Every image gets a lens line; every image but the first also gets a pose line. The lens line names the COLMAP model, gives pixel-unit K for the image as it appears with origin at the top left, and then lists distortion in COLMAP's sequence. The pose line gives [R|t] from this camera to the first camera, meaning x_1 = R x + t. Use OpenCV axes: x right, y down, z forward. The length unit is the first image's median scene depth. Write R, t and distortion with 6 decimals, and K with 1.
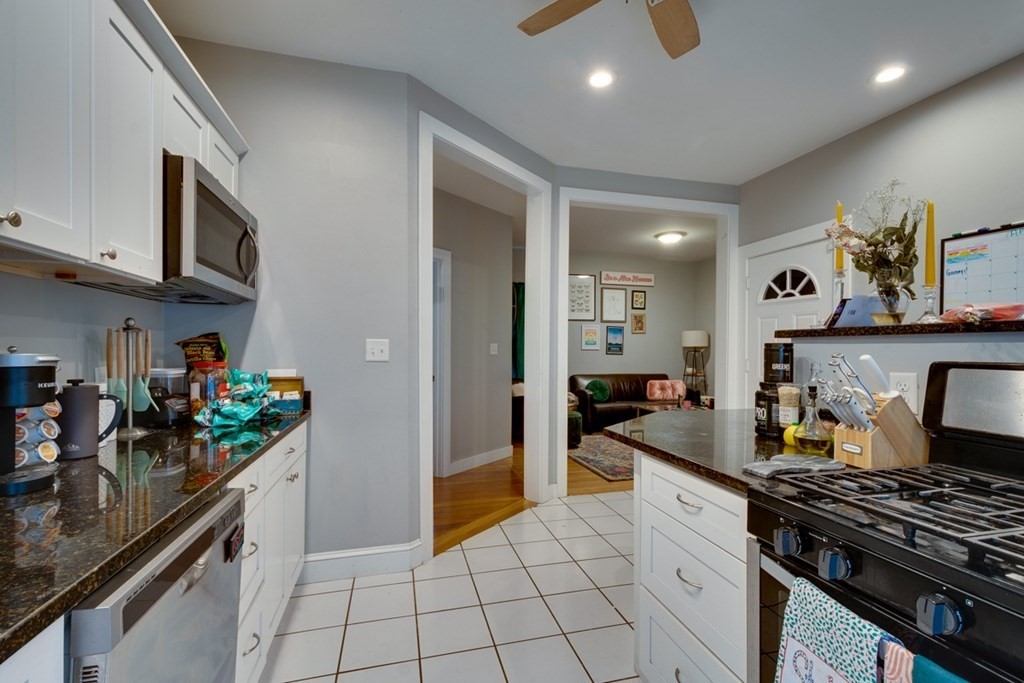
lens RADIAL K [[451.9, 0, 515.7], [0, 451.9, 350.0], [0, 0, 1]] dist [0.001062, 0.000621]
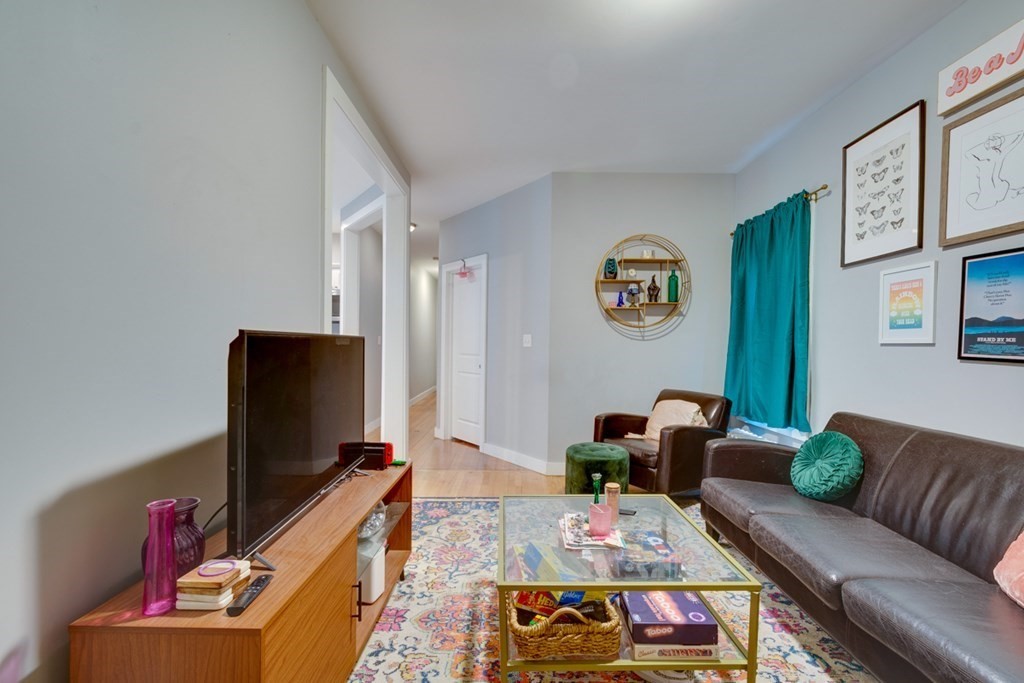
lens RADIAL K [[451.9, 0, 515.7], [0, 451.9, 350.0], [0, 0, 1]] dist [0.001062, 0.000621]
pose [[-0.274444, 0.006039, -0.961584, 0.549581], [-0.016444, 0.999805, 0.010973, 0.004754], [0.961463, 0.018824, -0.274291, 0.828817]]
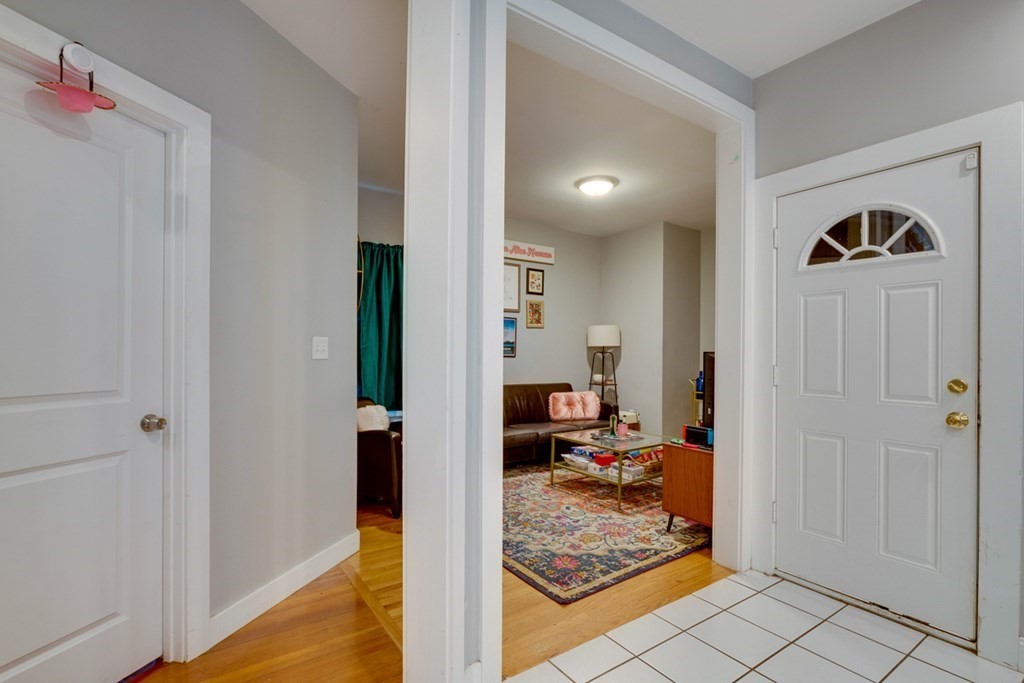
lens RADIAL K [[483.1, 0, 515.5], [0, 483.1, 351.1], [0, 0, 1]] dist [-0.009991, 0.000076]
pose [[0.943551, -0.000209, 0.331226, -0.014712], [0.000795, 0.999998, -0.001634, 0.001940], [-0.331225, 0.001805, 0.943550, 0.291514]]
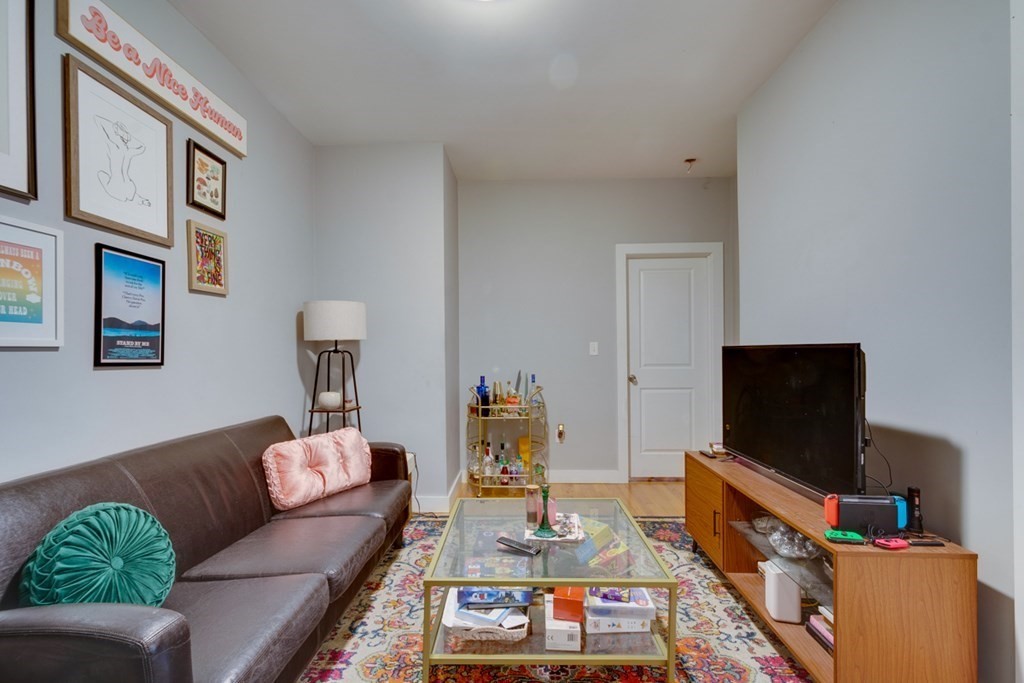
lens RADIAL K [[451.9, 0, 515.7], [0, 451.9, 350.0], [0, 0, 1]] dist [0.001062, 0.000621]
pose [[0.297375, -0.005846, 0.954743, 0.047868], [0.009659, 0.999948, 0.003115, 0.002072], [-0.954712, 0.008296, 0.297416, 0.744958]]
